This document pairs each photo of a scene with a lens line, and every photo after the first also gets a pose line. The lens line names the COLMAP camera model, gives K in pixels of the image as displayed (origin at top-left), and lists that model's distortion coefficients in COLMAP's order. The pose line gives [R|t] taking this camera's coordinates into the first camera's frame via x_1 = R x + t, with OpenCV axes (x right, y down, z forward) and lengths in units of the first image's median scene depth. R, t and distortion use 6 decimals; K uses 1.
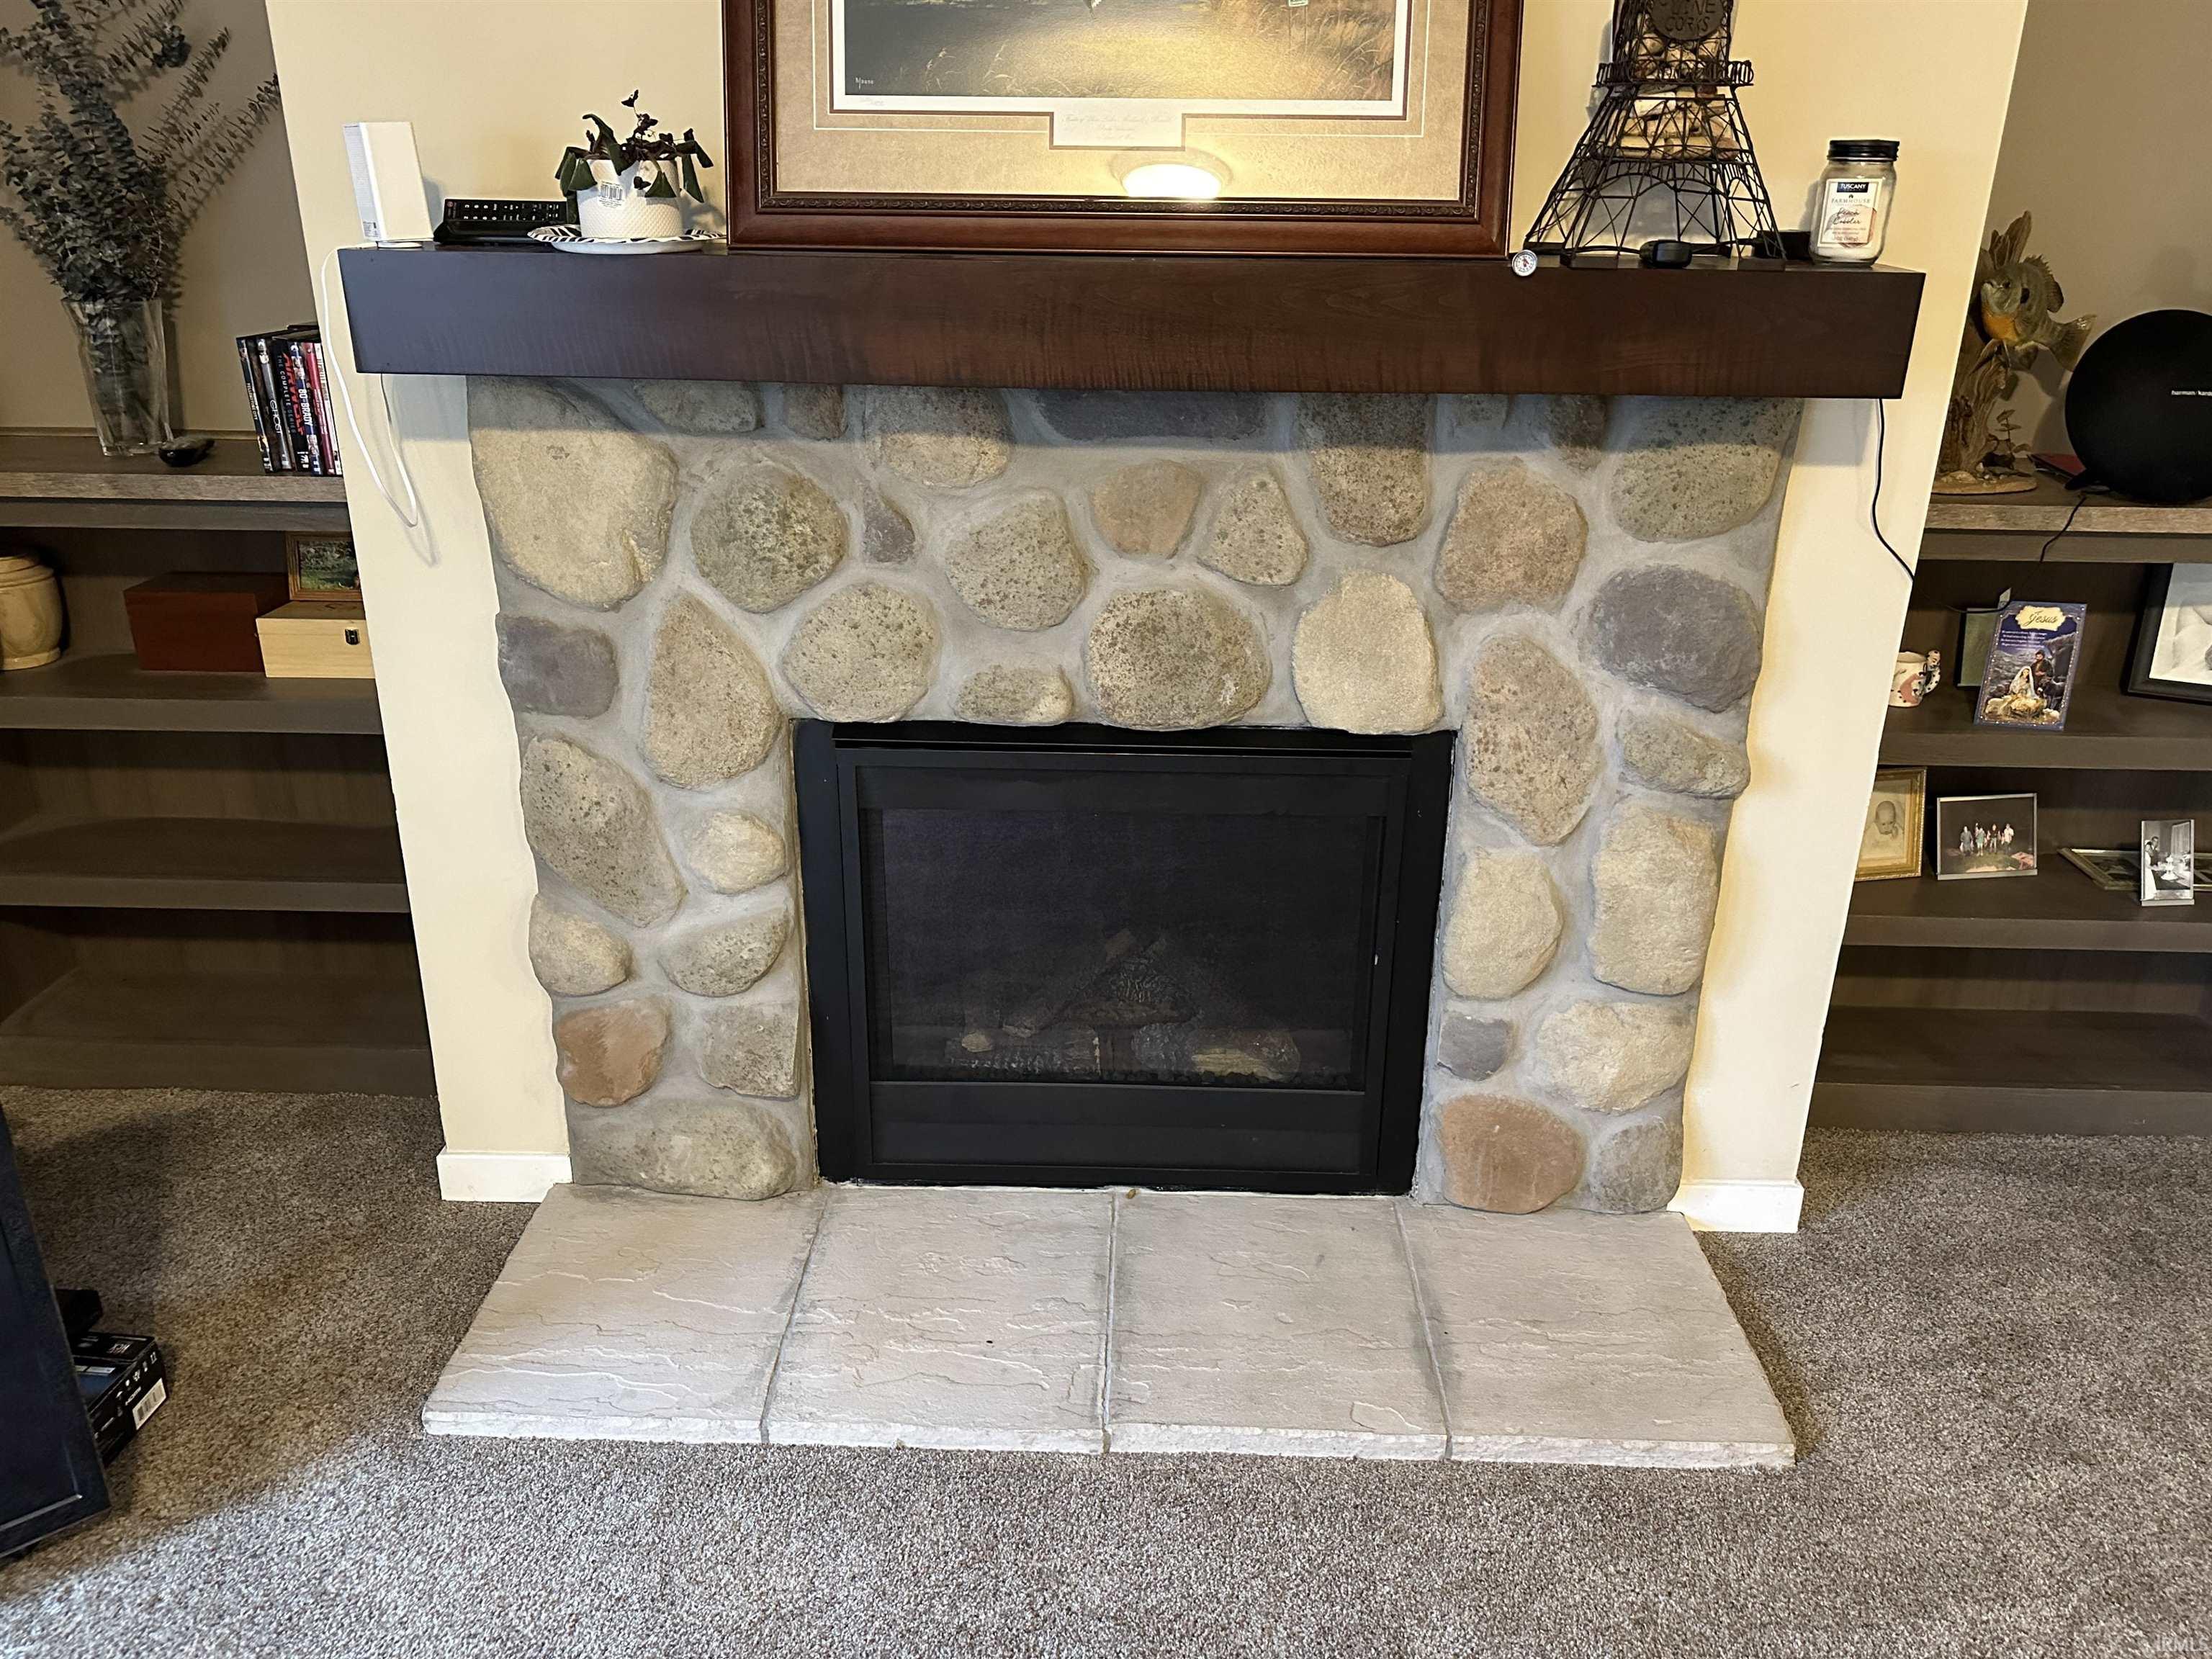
lens RADIAL K [[1607.7, 0, 1114.9], [0, 1607.7, 832.3], [0, 0, 1]] dist [0.080584, -0.106344]
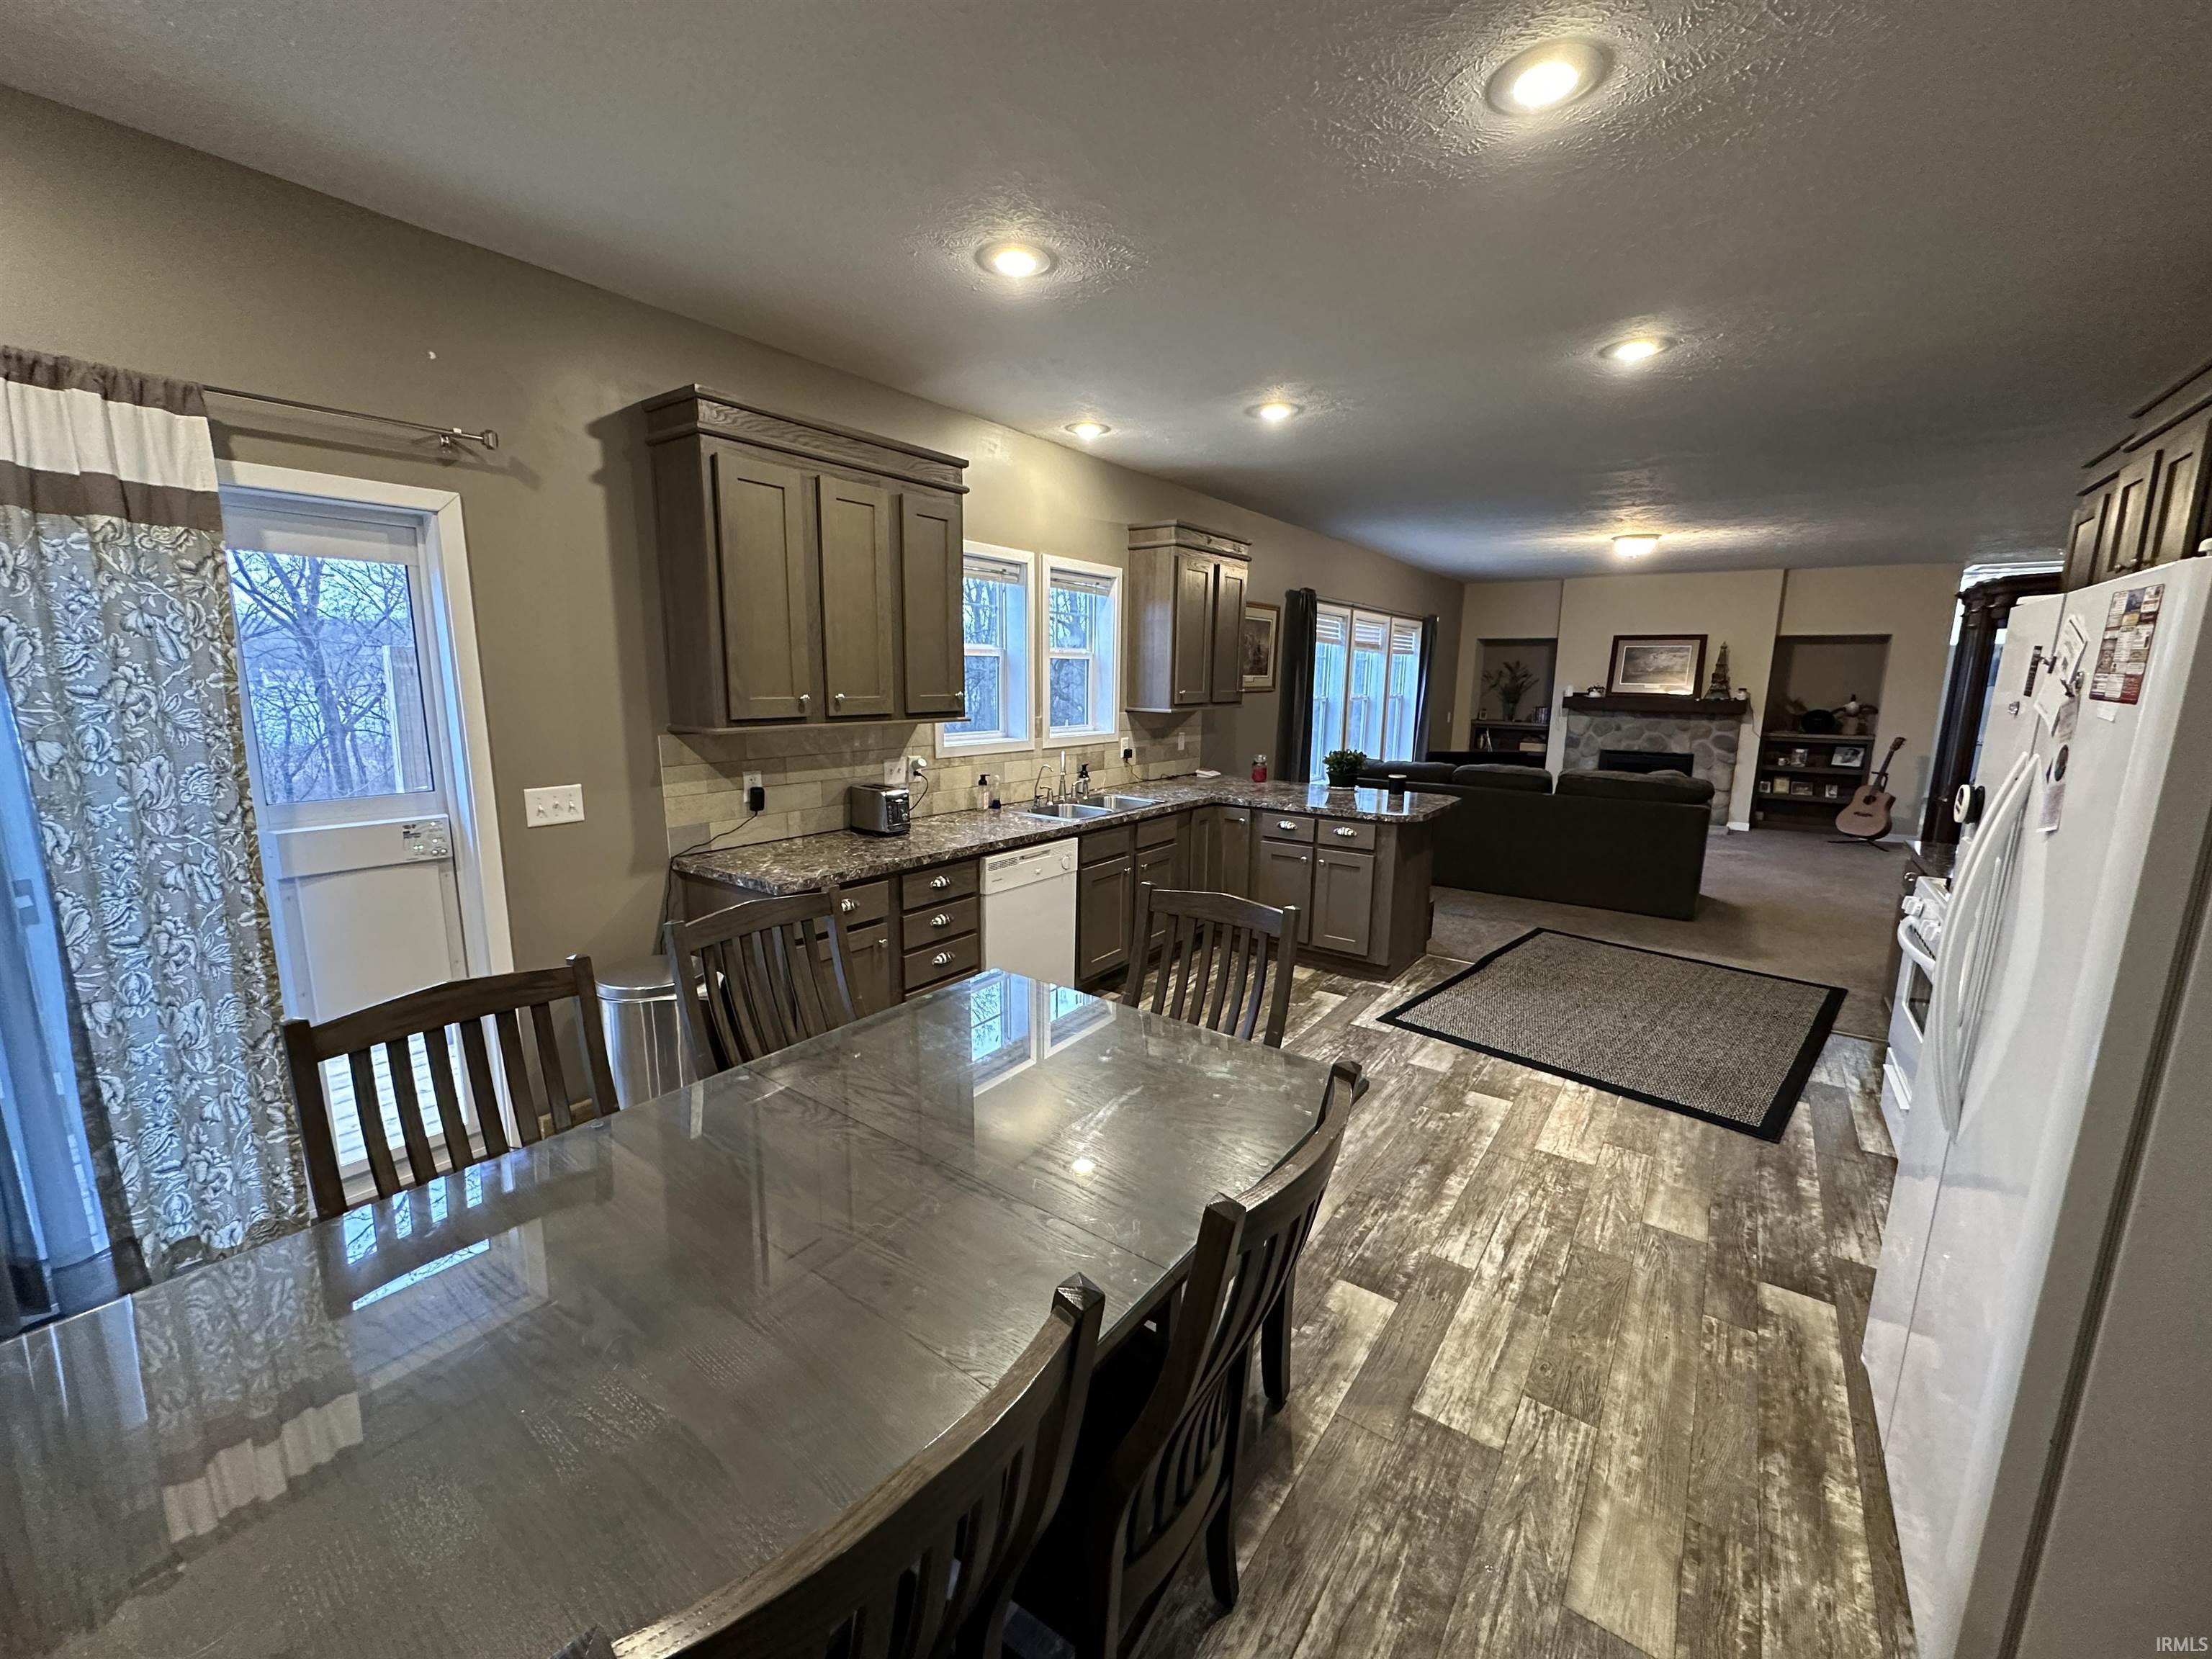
lens RADIAL K [[879.0, 0, 1105.3], [0, 879.0, 832.5], [0, 0, 1]] dist [-0.000156, 0.000141]
pose [[0.825478, 0.101737, -0.555189, 0.267397], [-0.220427, 0.963620, -0.151160, 1.667255], [0.519613, 0.247158, 0.817873, -4.137886]]
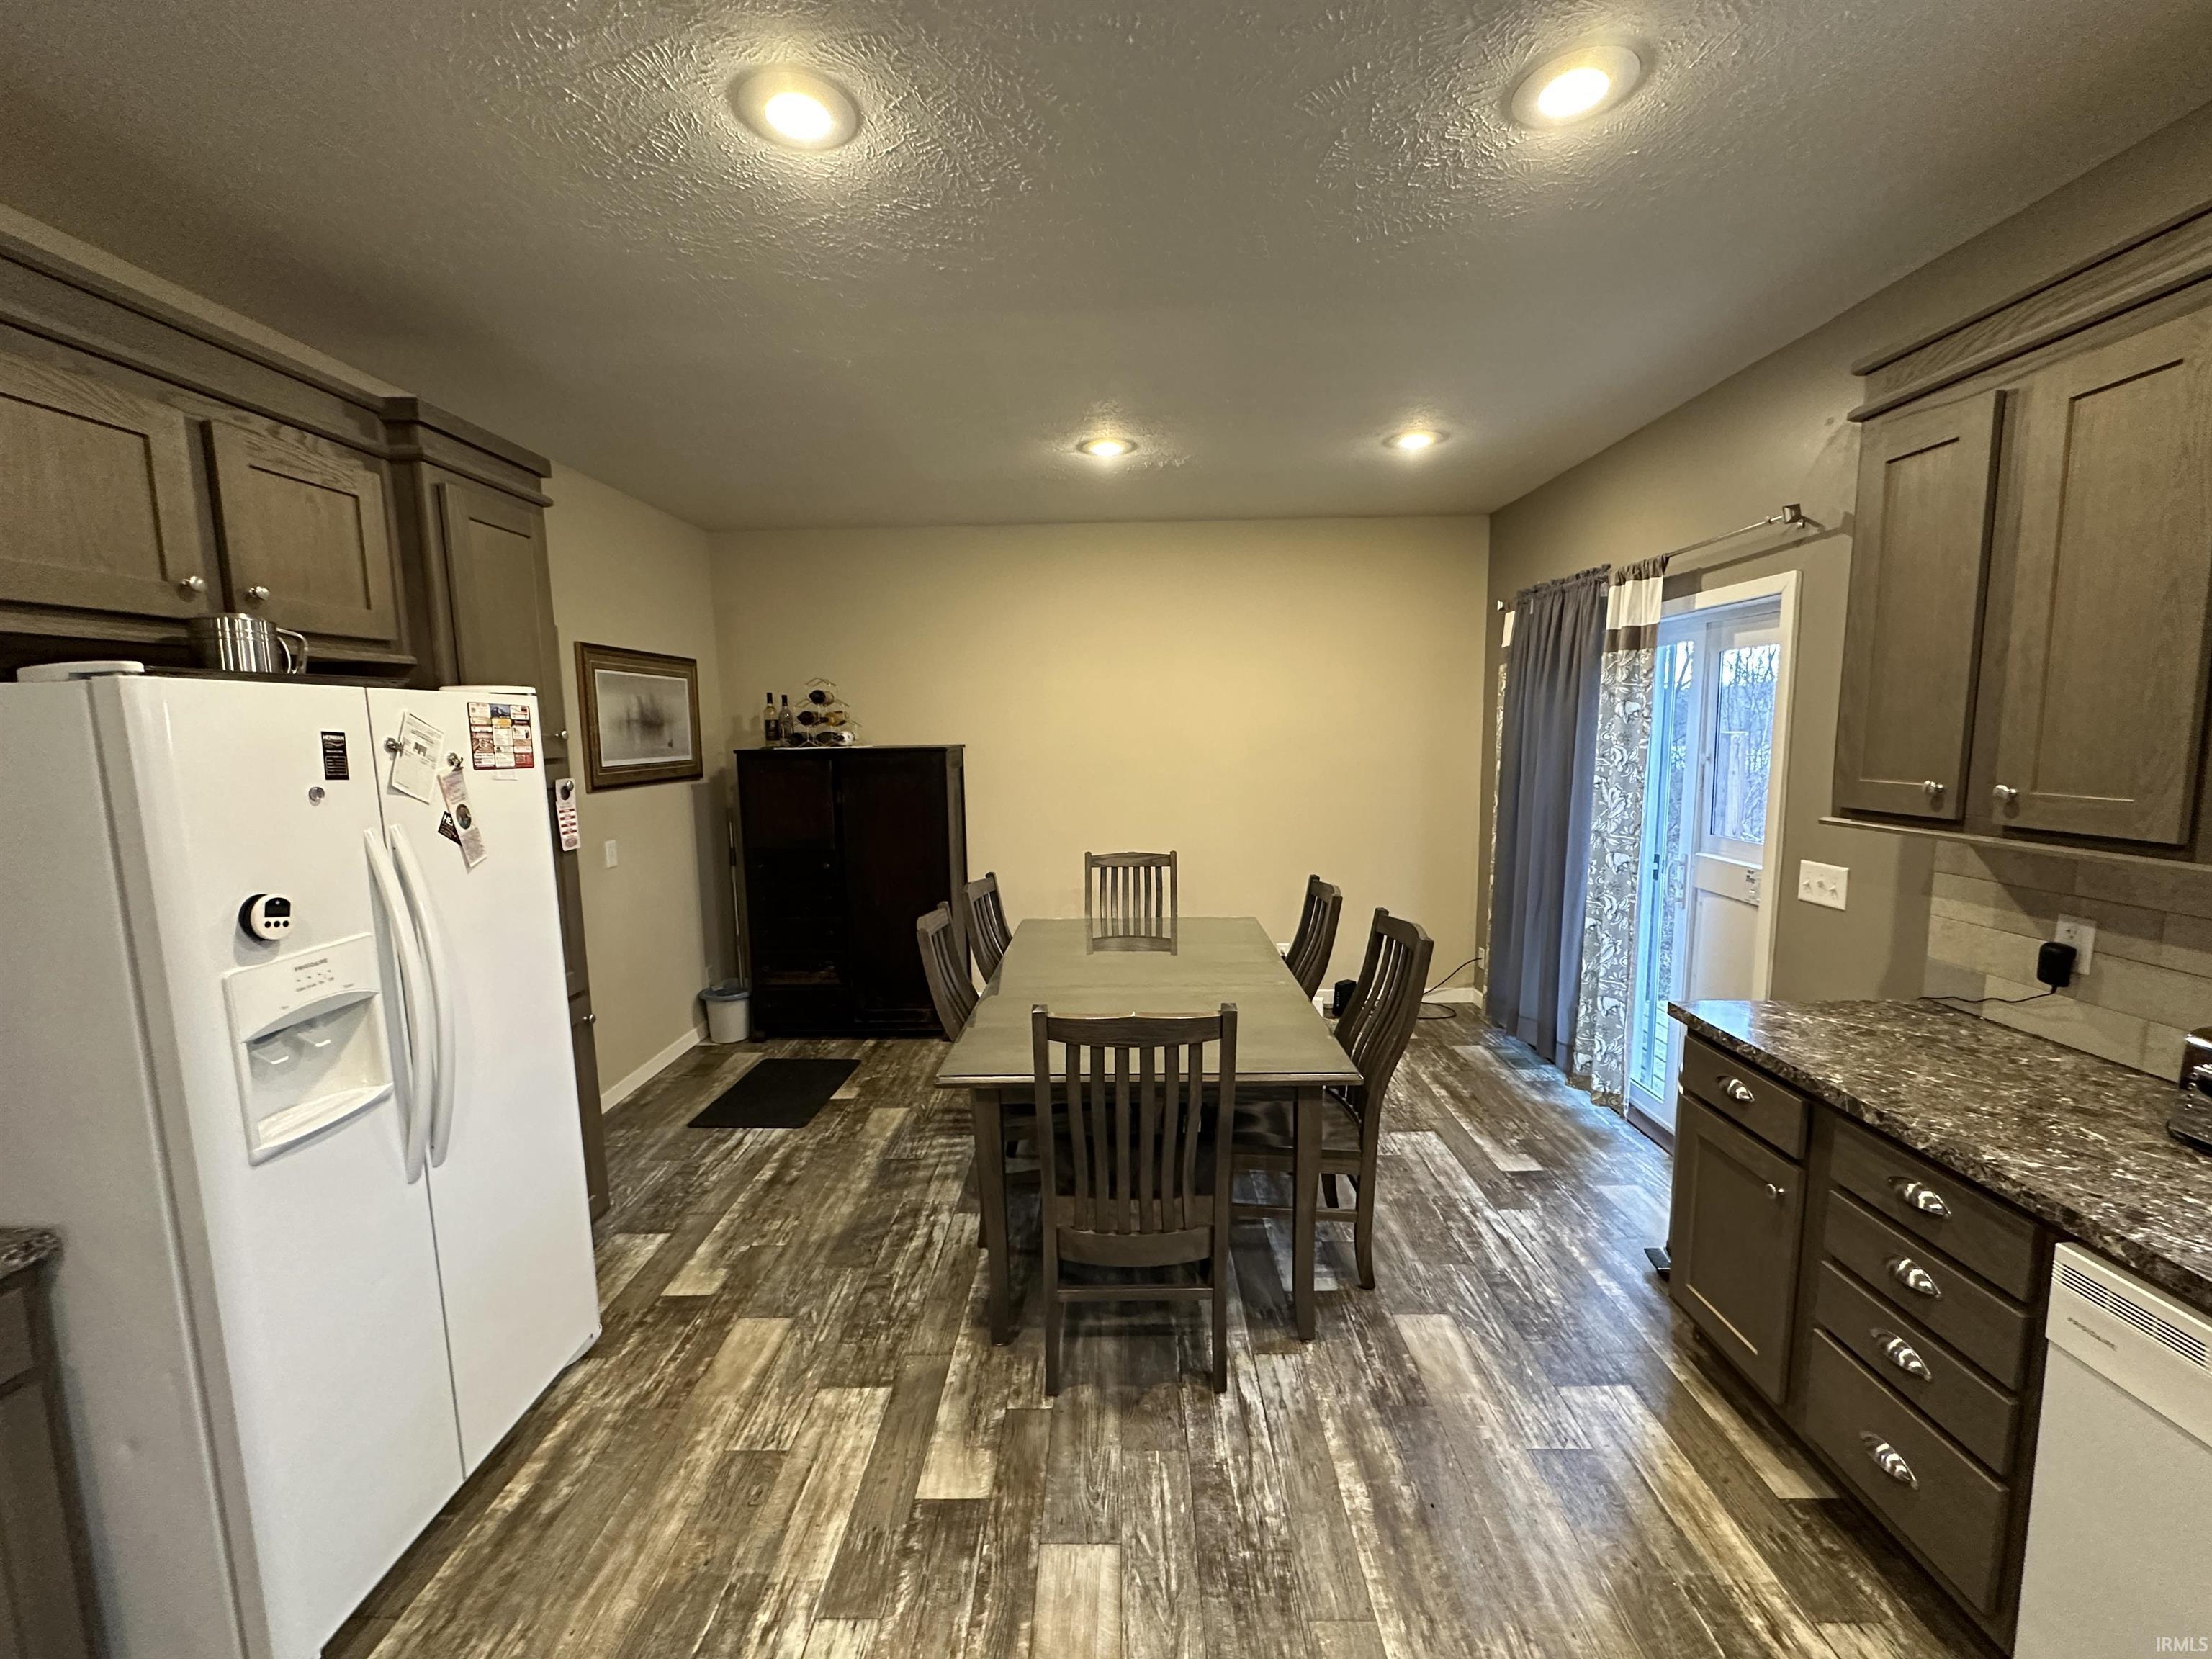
lens RADIAL K [[879.0, 0, 1105.3], [0, 879.0, 832.5], [0, 0, 1]] dist [-0.000156, 0.000141]
pose [[-0.999920, 0.009063, -0.008791, -0.160010], [0.003590, 0.871575, 0.490249, 0.960891], [0.012106, 0.490178, -0.871538, -2.506761]]
